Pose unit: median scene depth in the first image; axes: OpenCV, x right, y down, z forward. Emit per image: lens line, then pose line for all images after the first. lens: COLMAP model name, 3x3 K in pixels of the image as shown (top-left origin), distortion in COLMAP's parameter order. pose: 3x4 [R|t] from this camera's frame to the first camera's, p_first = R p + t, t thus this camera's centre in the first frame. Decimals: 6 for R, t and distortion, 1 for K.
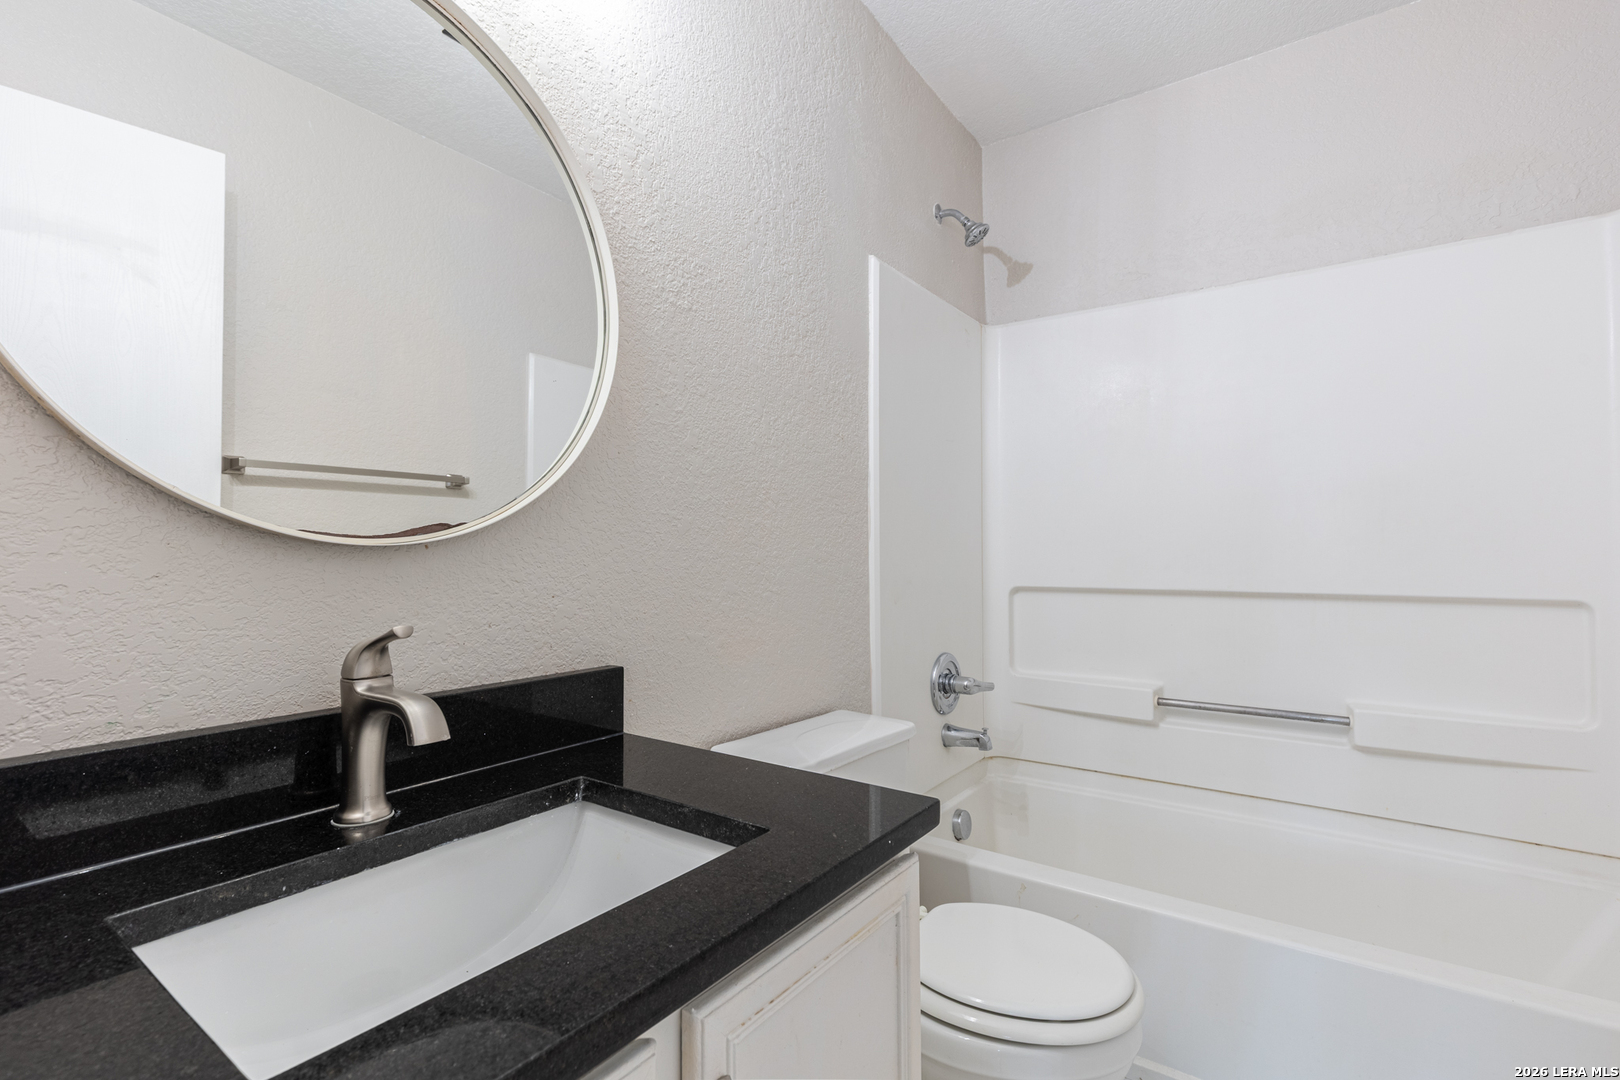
lens RADIAL K [[723.1, 0, 815.0], [0, 723.1, 539.7], [0, 0, 1]] dist [0.001384, 0.000725]
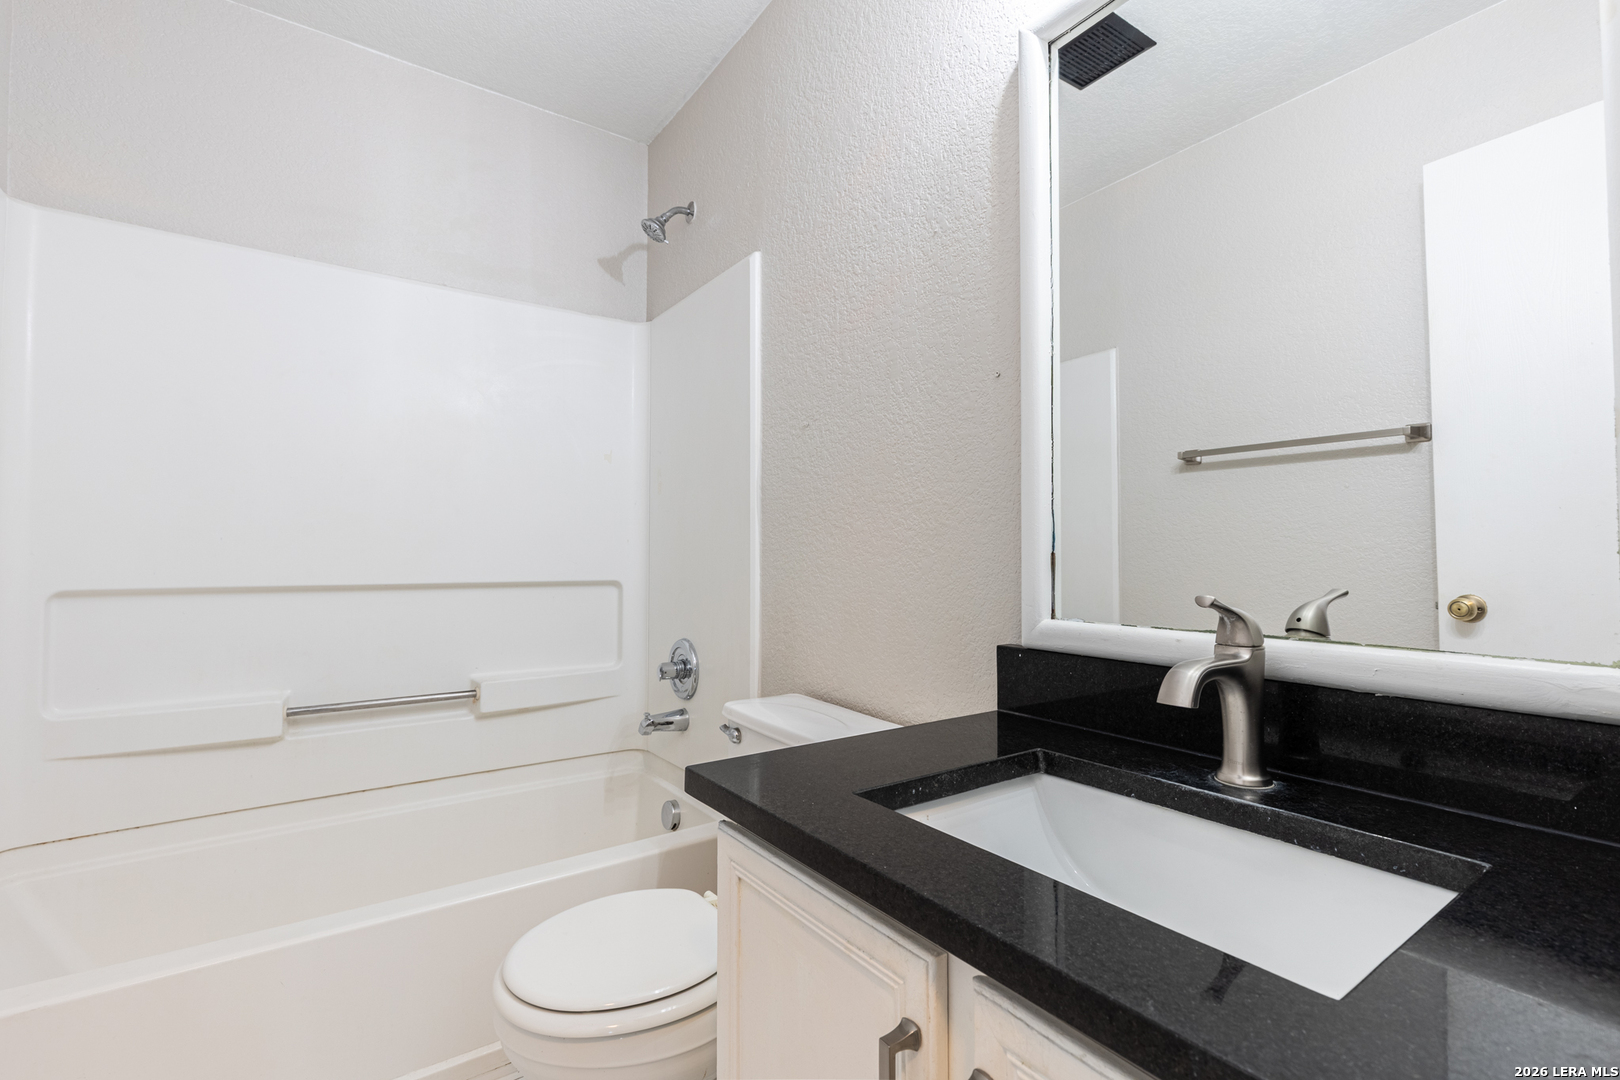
lens RADIAL K [[723.1, 0, 815.0], [0, 723.1, 539.7], [0, 0, 1]] dist [0.001384, 0.000725]
pose [[0.330143, 0.023302, 0.943643, -0.161412], [-0.025149, 0.999558, -0.015884, 0.014488], [-0.943596, -0.018488, 0.330582, 0.130038]]
